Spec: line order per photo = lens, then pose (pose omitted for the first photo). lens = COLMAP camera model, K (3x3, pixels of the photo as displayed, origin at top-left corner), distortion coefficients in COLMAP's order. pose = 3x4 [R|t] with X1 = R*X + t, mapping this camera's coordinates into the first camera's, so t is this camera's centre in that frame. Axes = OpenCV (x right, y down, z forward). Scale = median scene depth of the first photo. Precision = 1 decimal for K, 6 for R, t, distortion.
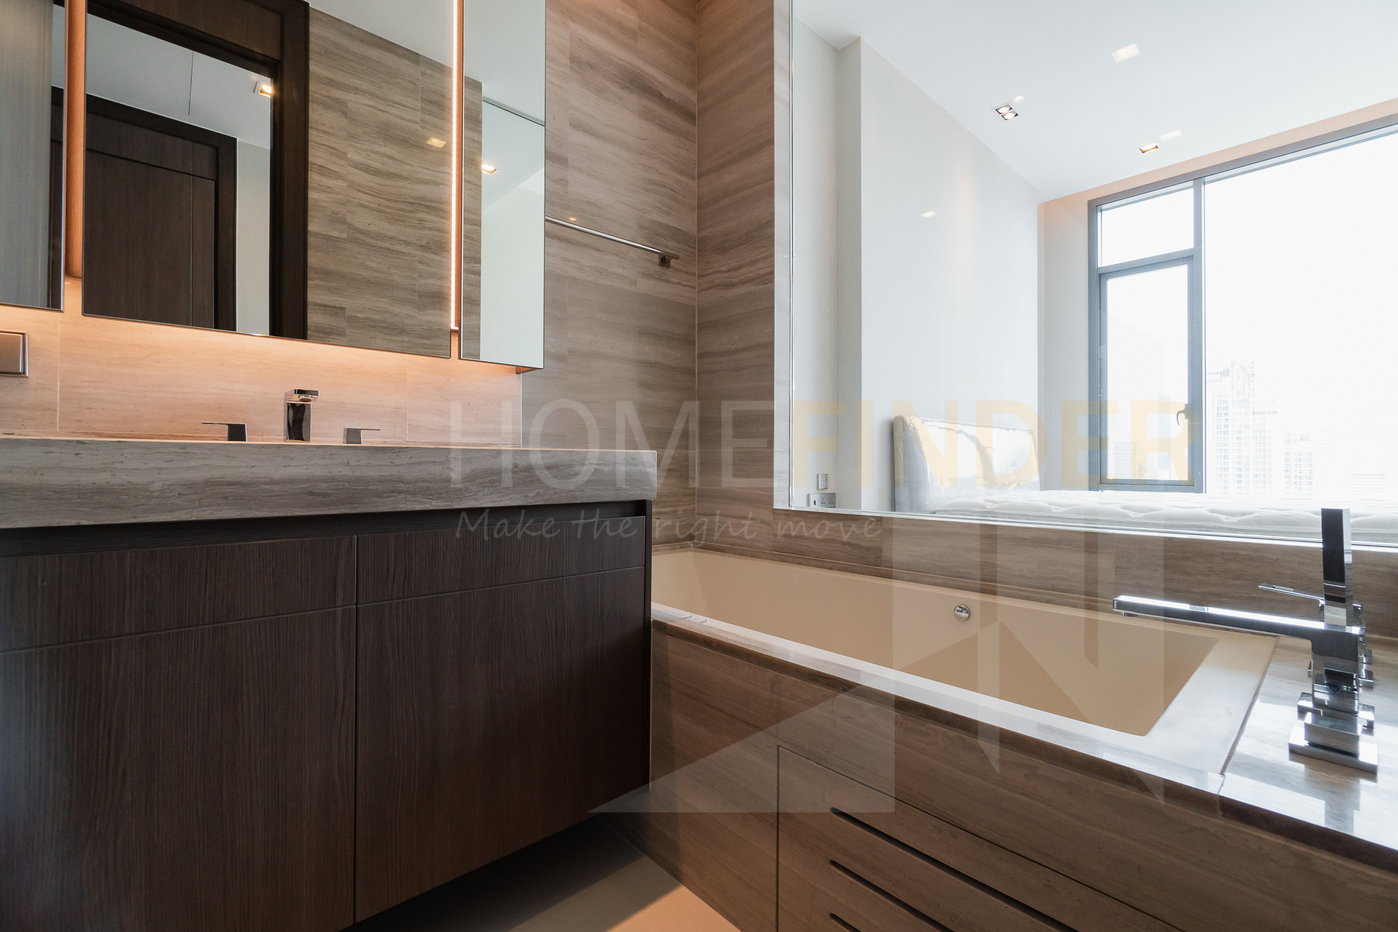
lens RADIAL K [[596.8, 0, 693.5], [0, 596.8, 458.9], [0, 0, 1]] dist [-0.000854, 0.000110]
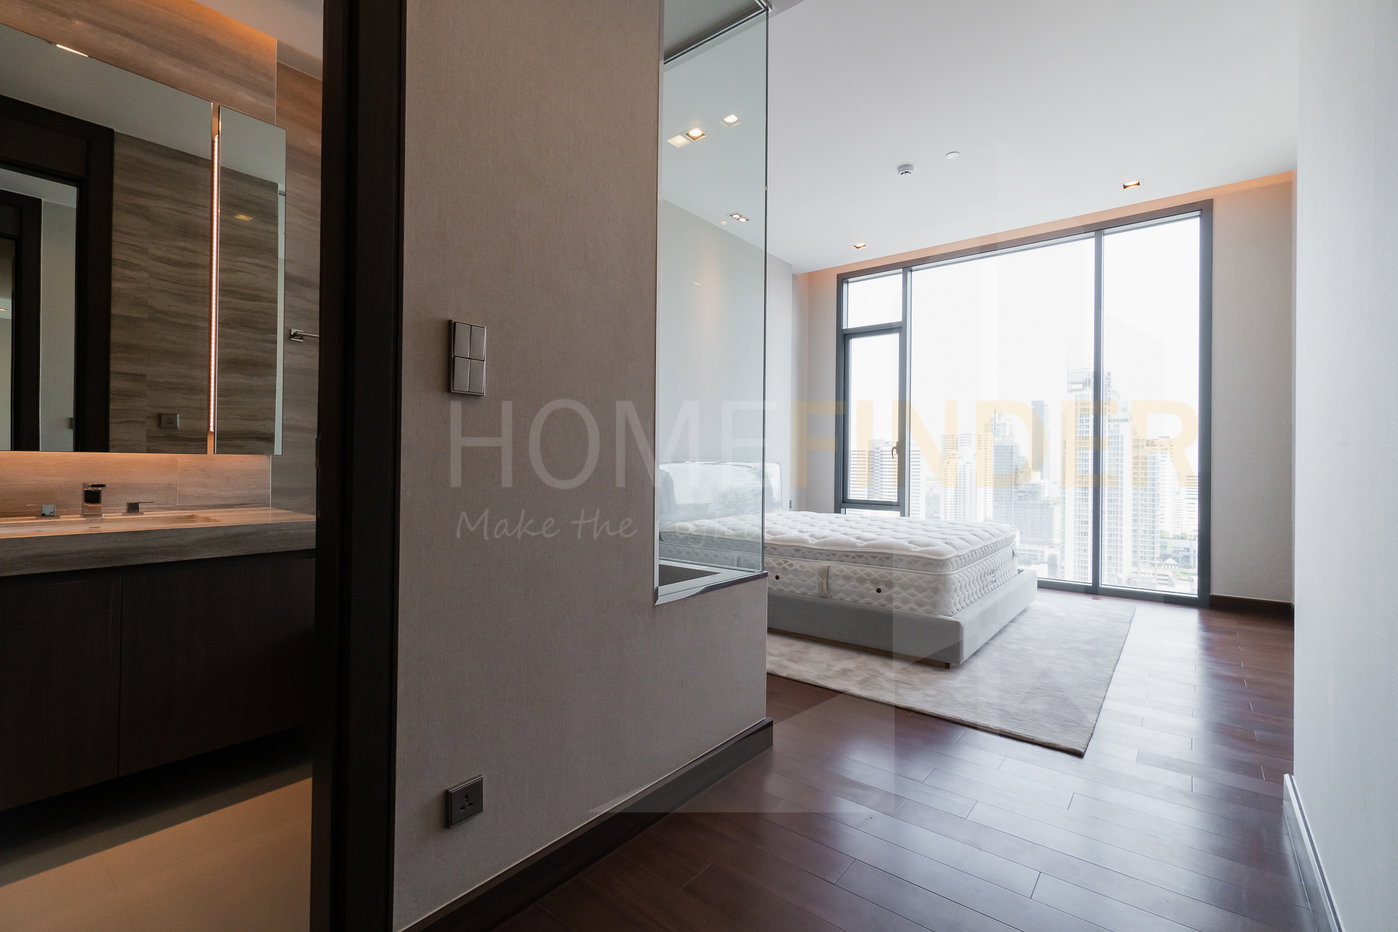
lens RADIAL K [[622.5, 0, 694.9], [0, 622.5, 458.1], [0, 0, 1]] dist [0.000950, 0.000567]
pose [[0.986563, 0.009975, 0.163074, 0.331510], [-0.010057, 0.999949, -0.000324, -0.097535], [-0.163069, -0.001321, 0.986614, -0.459745]]
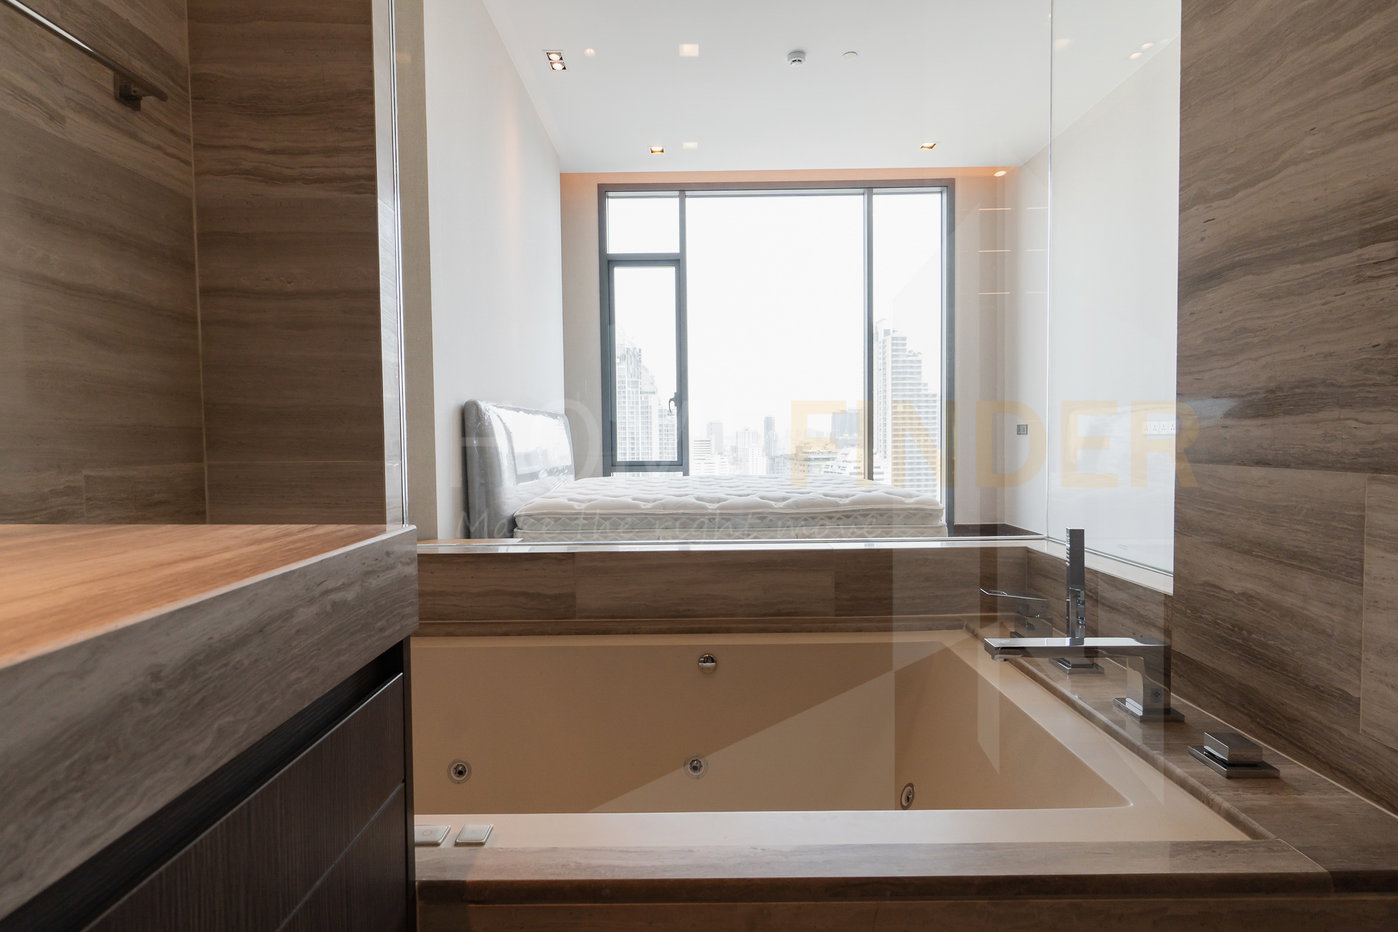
lens RADIAL K [[663.1, 0, 693.7], [0, 663.1, 462.3], [0, 0, 1]] dist [-0.002714, -0.001311]
pose [[0.671860, -0.040587, 0.739565, -0.145774], [0.005382, 0.998739, 0.049921, -0.042759], [-0.740659, -0.029559, 0.671231, 0.246537]]
